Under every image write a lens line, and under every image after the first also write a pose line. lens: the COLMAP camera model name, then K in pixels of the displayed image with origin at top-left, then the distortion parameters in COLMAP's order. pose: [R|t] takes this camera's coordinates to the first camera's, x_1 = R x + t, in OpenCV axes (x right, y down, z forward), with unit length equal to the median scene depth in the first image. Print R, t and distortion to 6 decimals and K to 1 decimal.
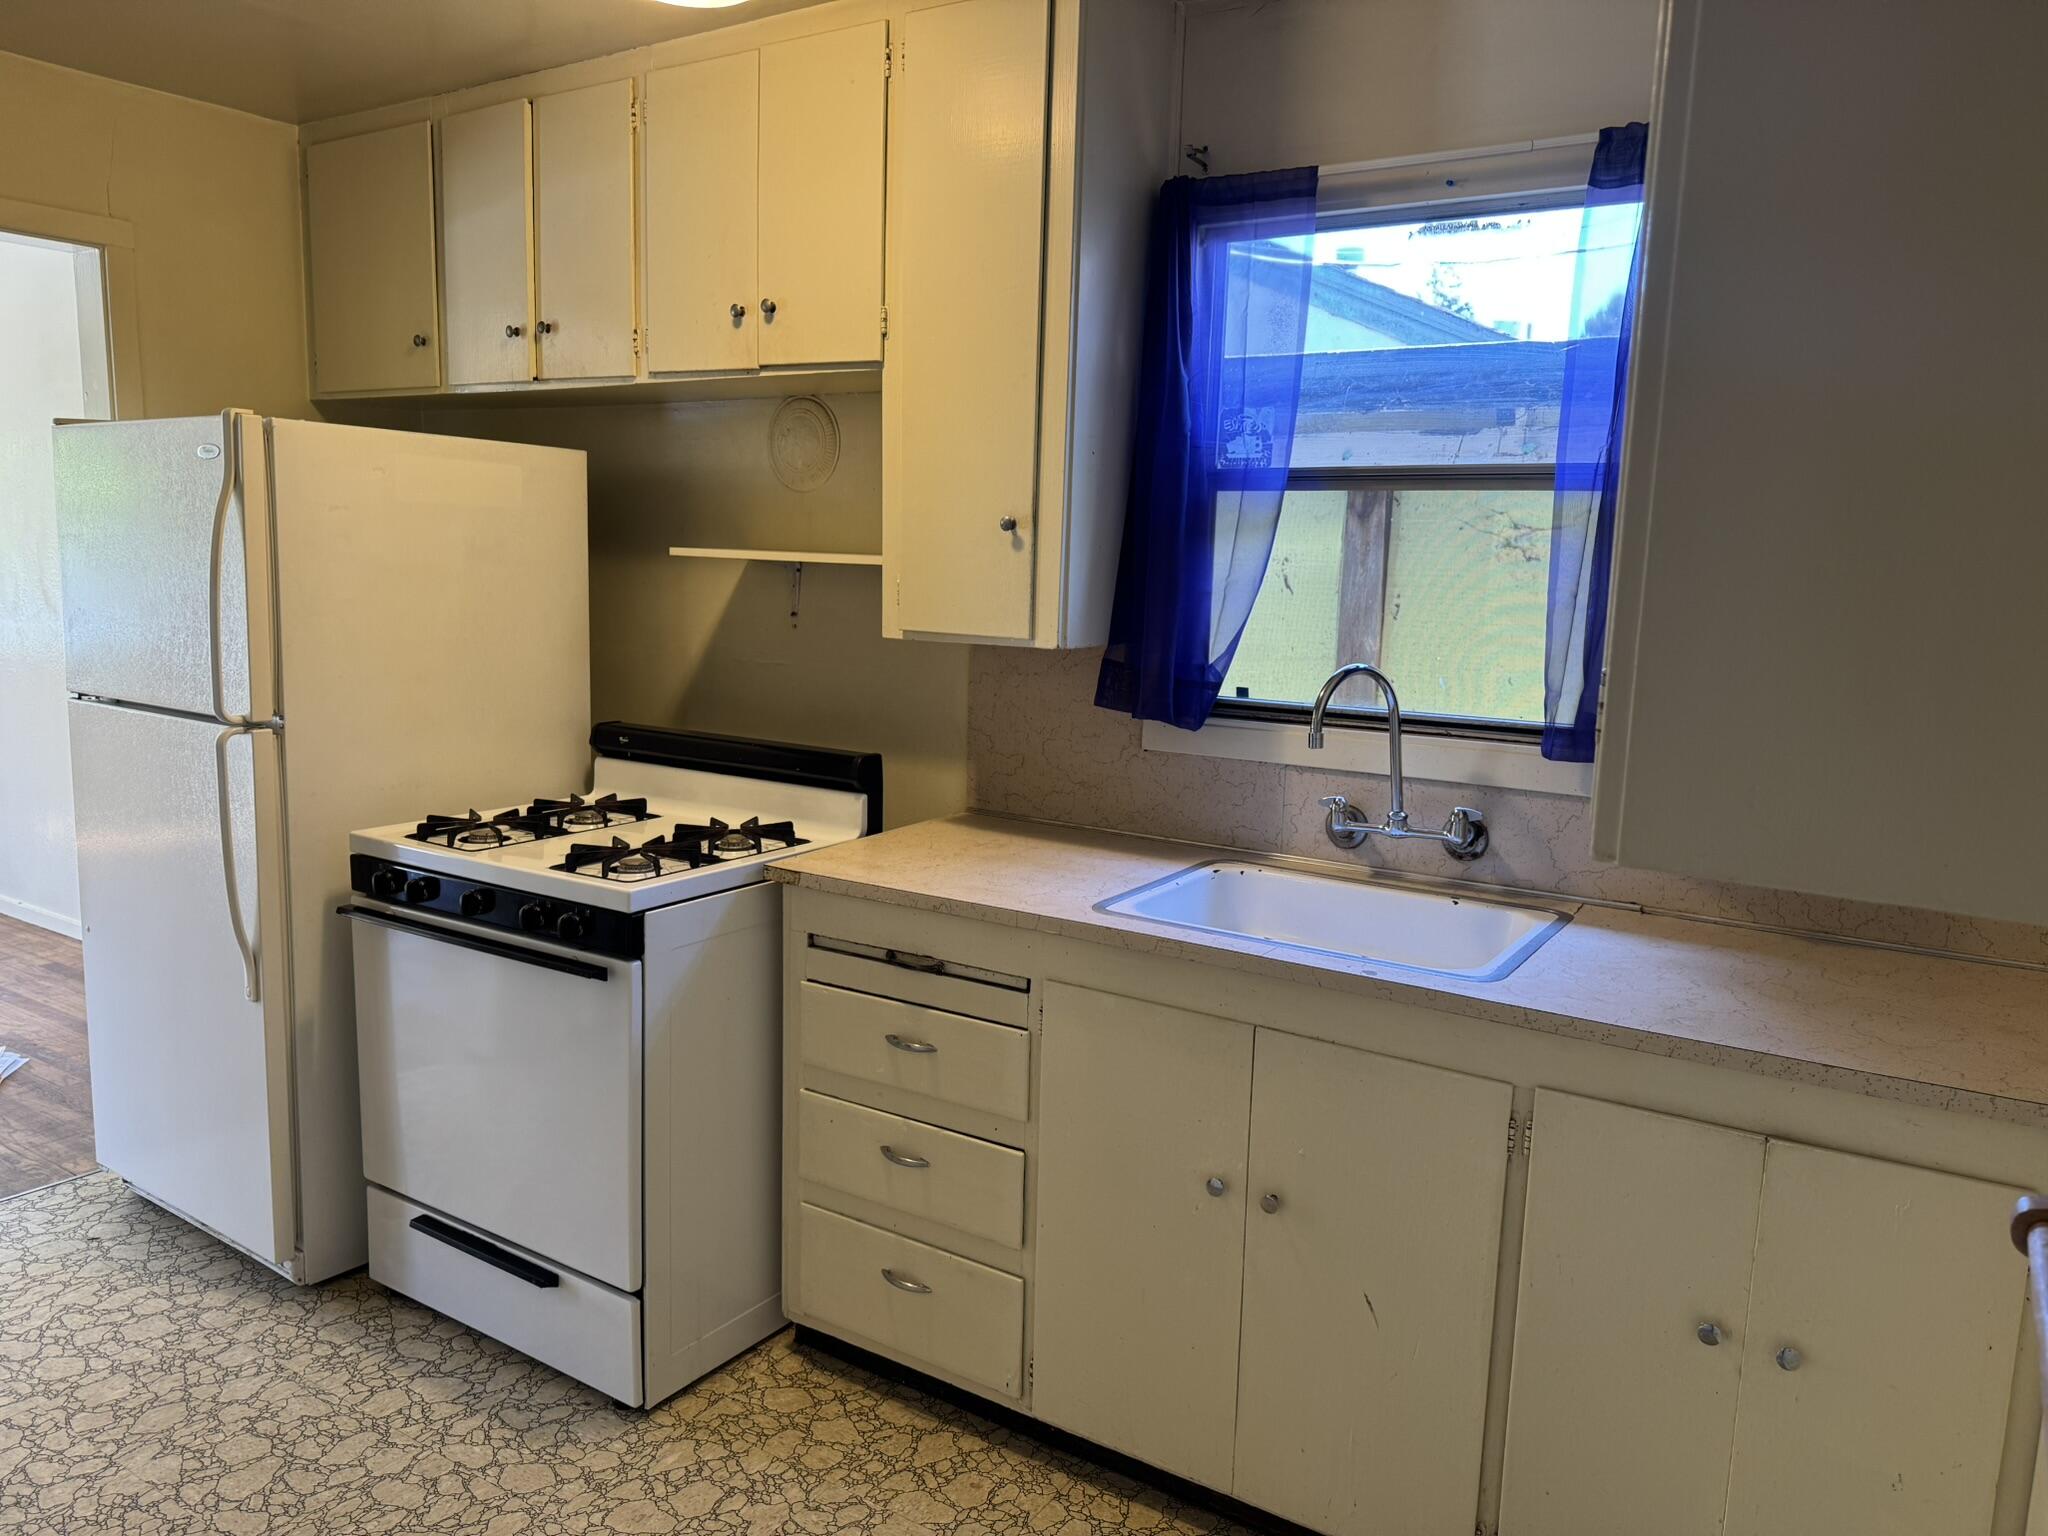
lens RADIAL K [[1436.6, 0, 1024.0], [0, 1436.6, 768.0], [0, 0, 1]] dist [0.053591, -0.059051]
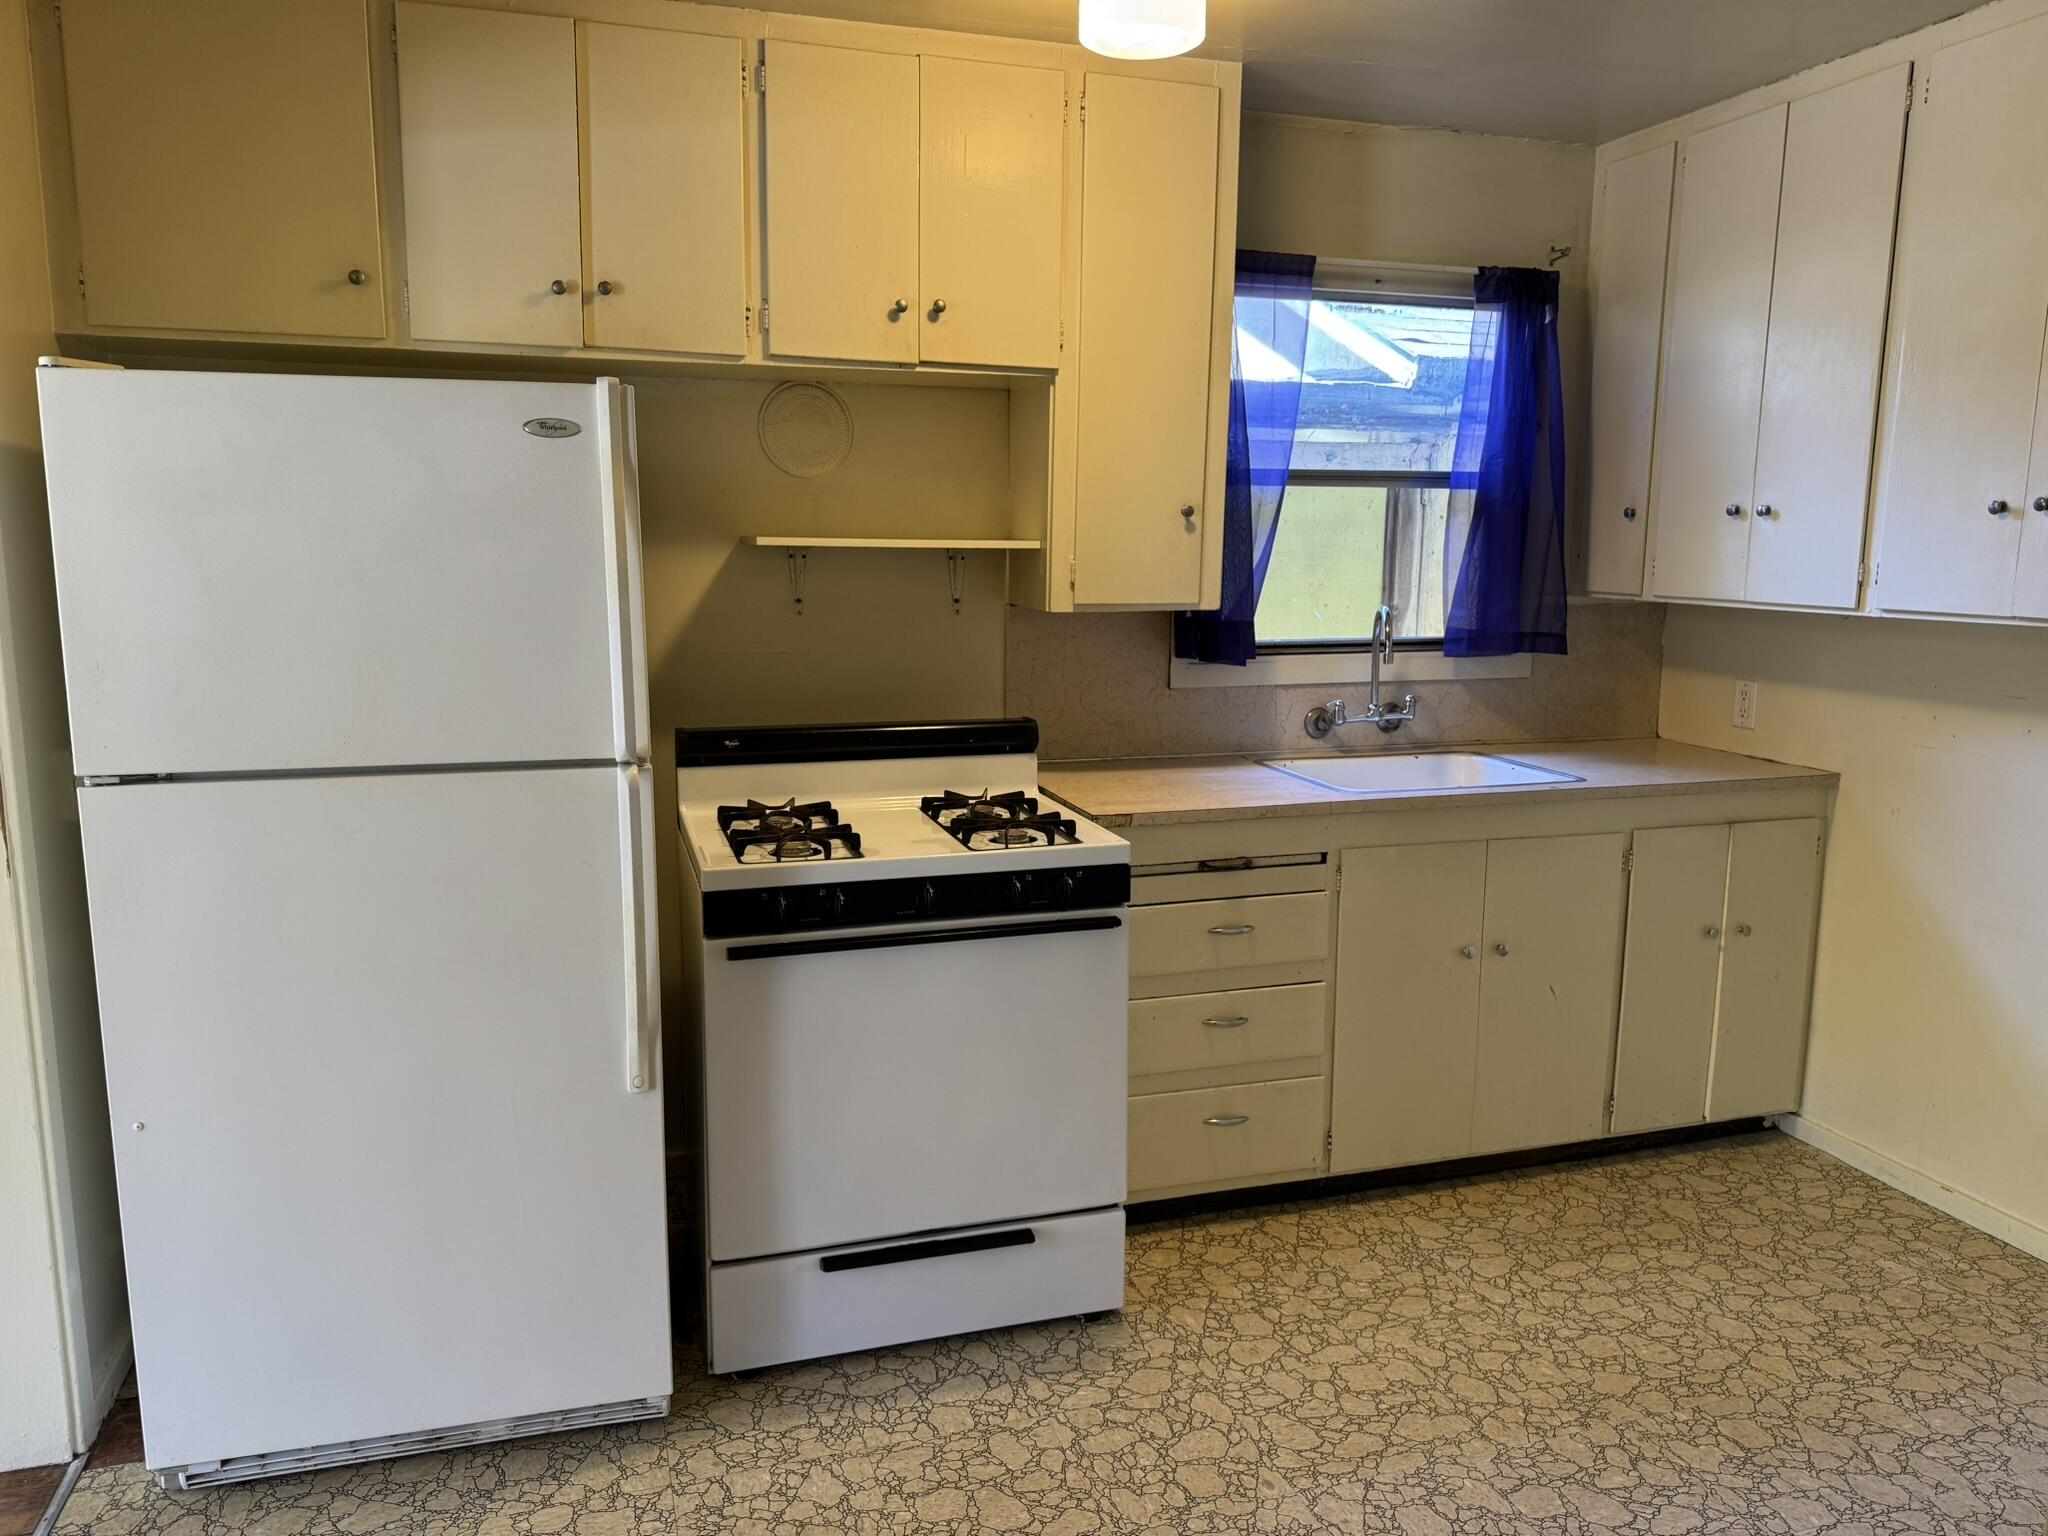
lens RADIAL K [[1428.7, 0, 1024.0], [0, 1428.7, 768.0], [0, 0, 1]] dist [0.090405, -0.132582]
pose [[0.638556, -0.144133, 0.755958, -1.081404], [0.126451, 0.988604, 0.081678, -0.069955], [-0.759116, 0.043436, 0.649505, 0.311076]]
